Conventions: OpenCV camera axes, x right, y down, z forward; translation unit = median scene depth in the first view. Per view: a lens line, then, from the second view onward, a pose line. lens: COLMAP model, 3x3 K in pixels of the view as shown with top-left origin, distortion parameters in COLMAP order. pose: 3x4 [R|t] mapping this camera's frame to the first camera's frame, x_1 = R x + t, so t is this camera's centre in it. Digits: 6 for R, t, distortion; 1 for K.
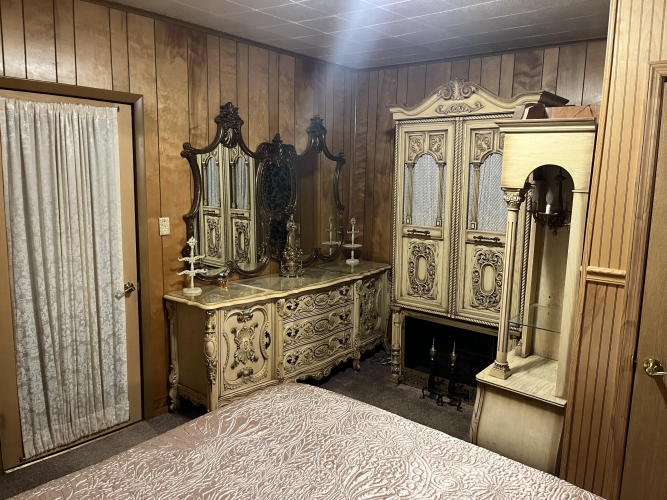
lens RADIAL K [[501.0, 0, 333.5], [0, 501.0, 250.0], [0, 0, 1]] dist [0.058366, -0.077652]
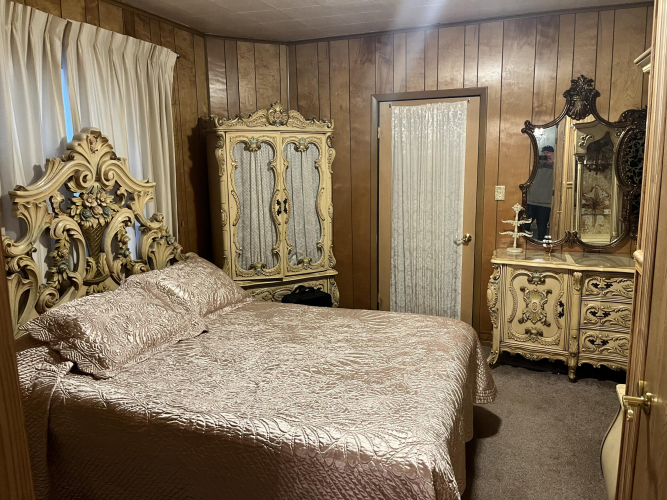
lens RADIAL K [[501.0, 0, 333.5], [0, 501.0, 250.0], [0, 0, 1]] dist [0.058366, -0.077652]
pose [[0.329233, 0.142106, -0.933494, 0.676819], [-0.112229, 0.987492, 0.110744, -0.000830], [0.937556, 0.068304, 0.341063, 0.222384]]
